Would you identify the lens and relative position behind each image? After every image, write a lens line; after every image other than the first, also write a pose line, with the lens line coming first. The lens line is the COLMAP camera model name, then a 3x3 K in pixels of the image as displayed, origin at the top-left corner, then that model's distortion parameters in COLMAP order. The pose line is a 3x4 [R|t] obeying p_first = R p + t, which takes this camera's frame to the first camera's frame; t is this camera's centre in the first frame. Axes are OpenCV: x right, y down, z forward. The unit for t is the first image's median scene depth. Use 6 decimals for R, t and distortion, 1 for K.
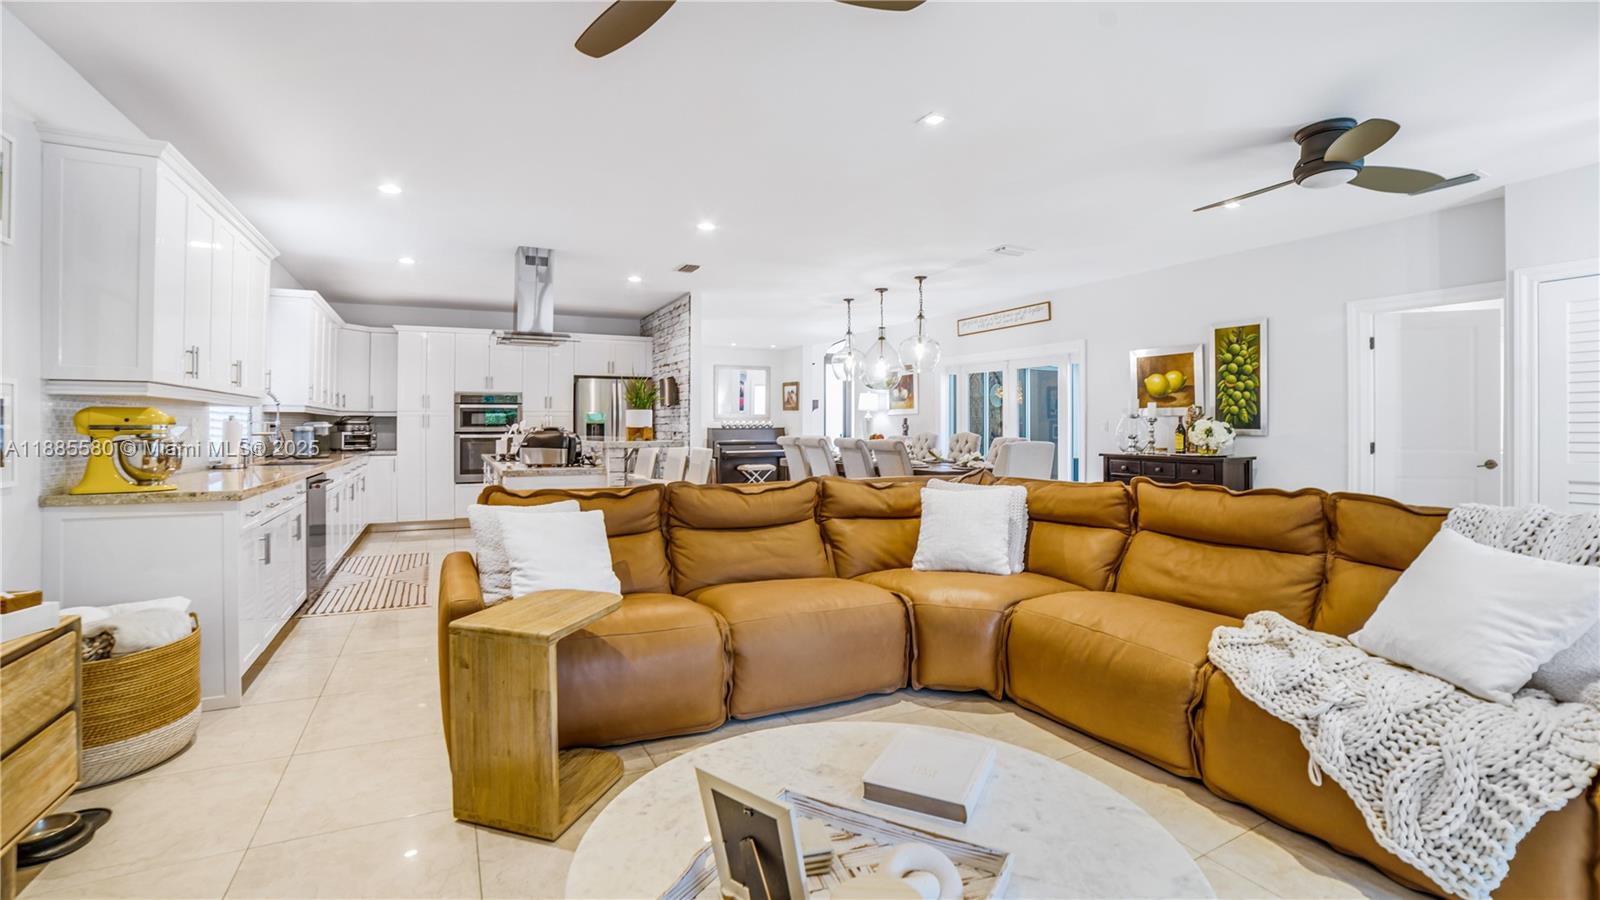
lens RADIAL K [[666.4, 0, 799.4], [0, 666.4, 427.5], [0, 0, 1]] dist [-0.000200, -0.000010]
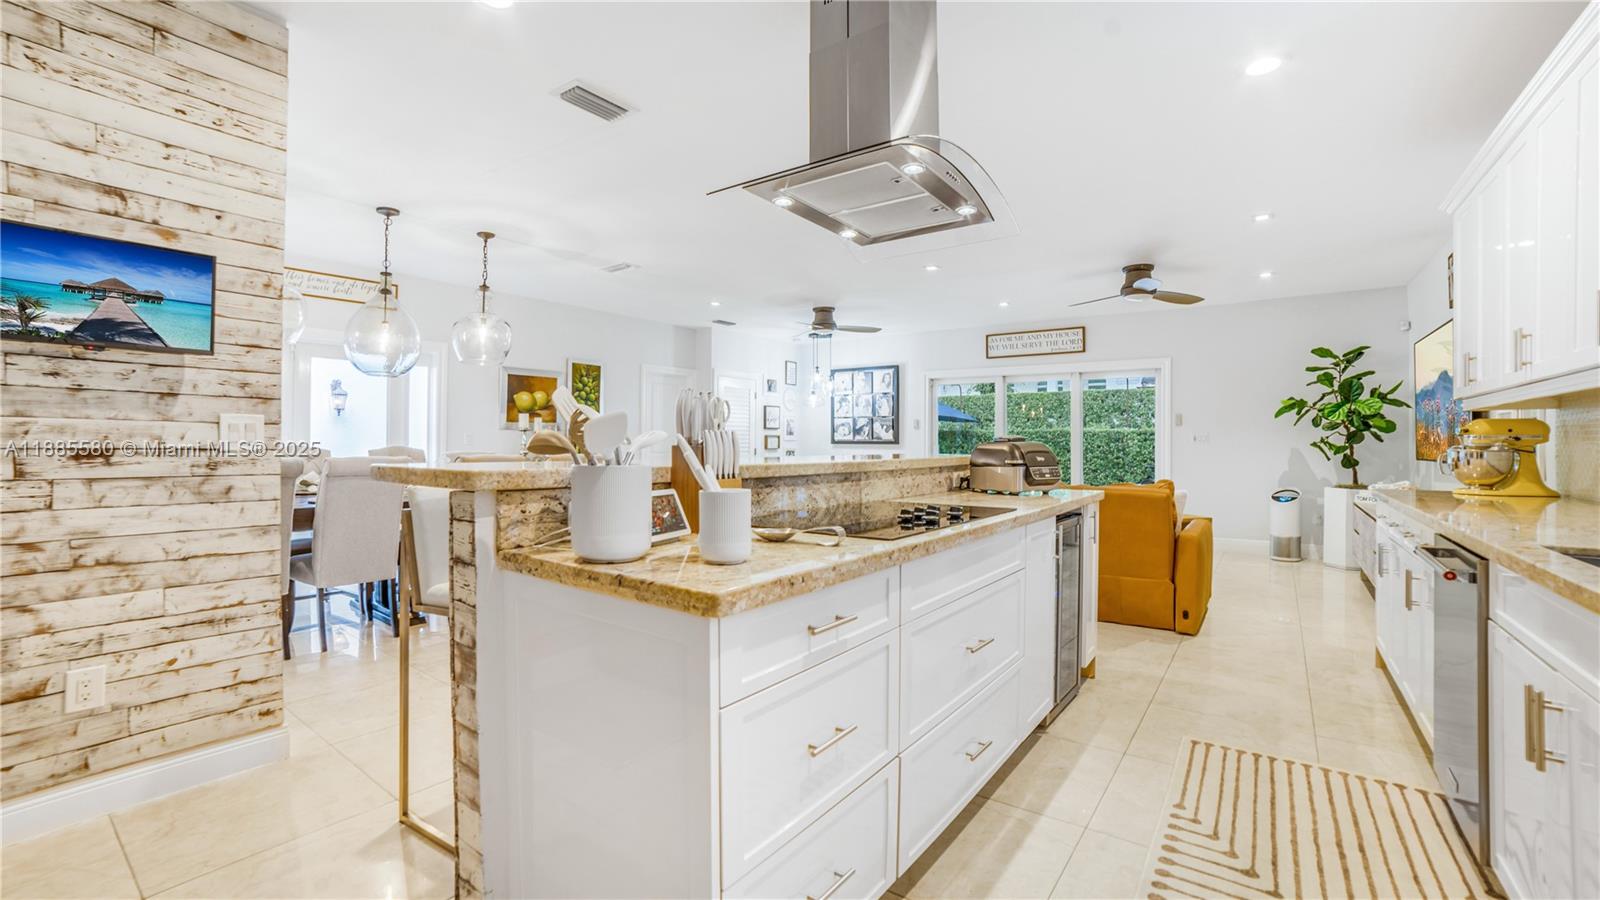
lens RADIAL K [[666.4, 0, 799.4], [0, 666.4, 427.5], [0, 0, 1]] dist [-0.000200, -0.000010]
pose [[-0.453154, 0.005551, 0.891415, -0.703804], [-0.005123, 0.999948, -0.008831, -0.015296], [-0.891417, -0.008568, -0.453102, 1.192175]]
